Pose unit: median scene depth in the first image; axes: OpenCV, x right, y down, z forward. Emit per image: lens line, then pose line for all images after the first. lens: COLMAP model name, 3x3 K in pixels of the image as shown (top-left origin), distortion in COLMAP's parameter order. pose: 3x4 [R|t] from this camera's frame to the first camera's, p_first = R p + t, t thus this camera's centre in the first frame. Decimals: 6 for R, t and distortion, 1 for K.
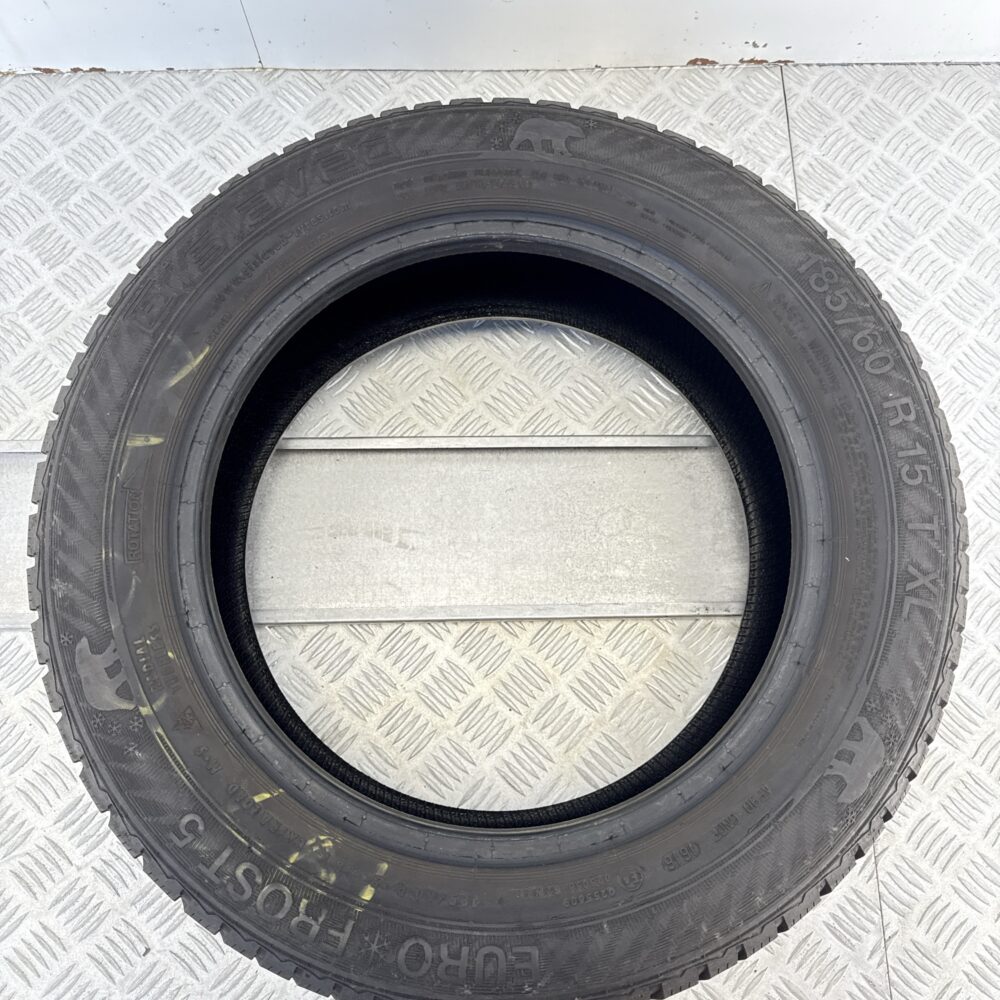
lens RADIAL K [[918.2, 0, 500.0], [0, 918.2, 500.0], [0, 0, 1]] dist [0.015172, -0.080227]
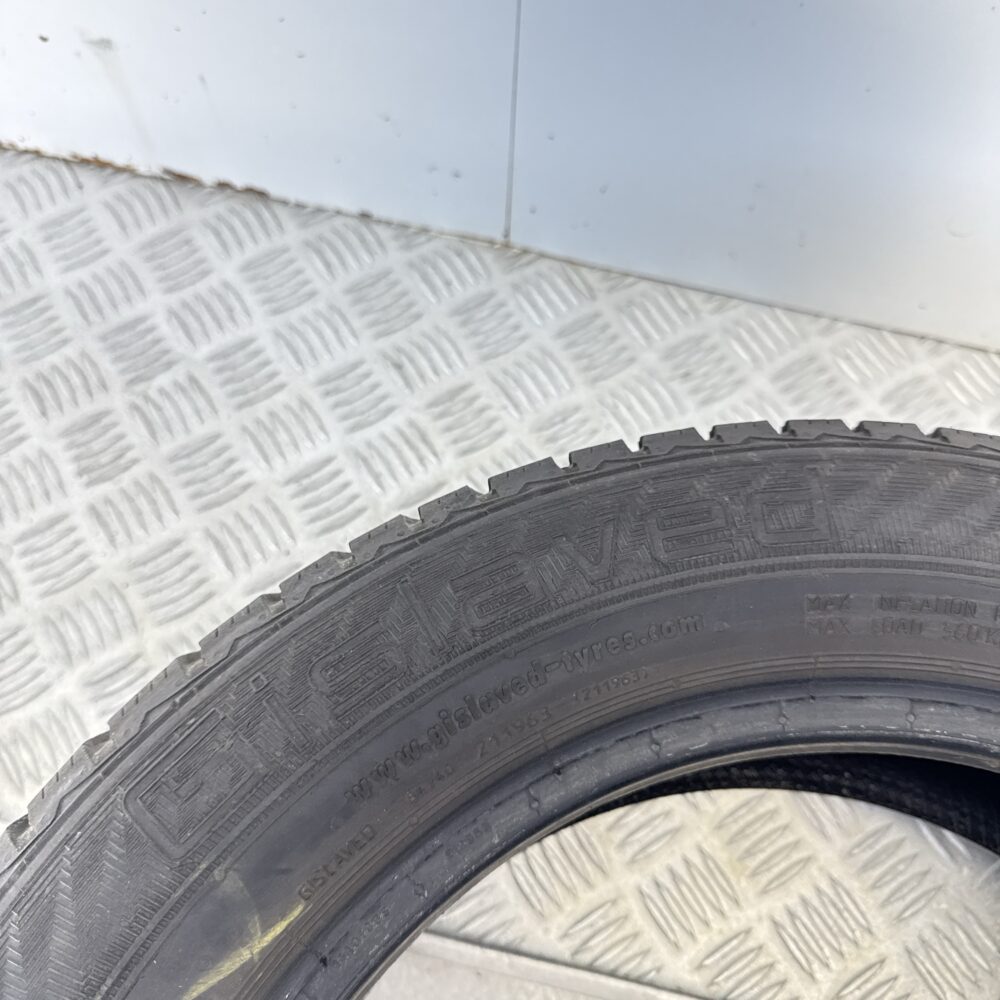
lens RADIAL K [[949.8, 0, 514.9], [0, 949.8, 495.8], [0, 0, 1]] dist [0.068850, -0.200420]
pose [[0.970401, 0.226367, -0.084139, -0.243100], [-0.237252, 0.958654, -0.157141, -0.310682], [0.045089, 0.172452, 0.983985, 0.583655]]
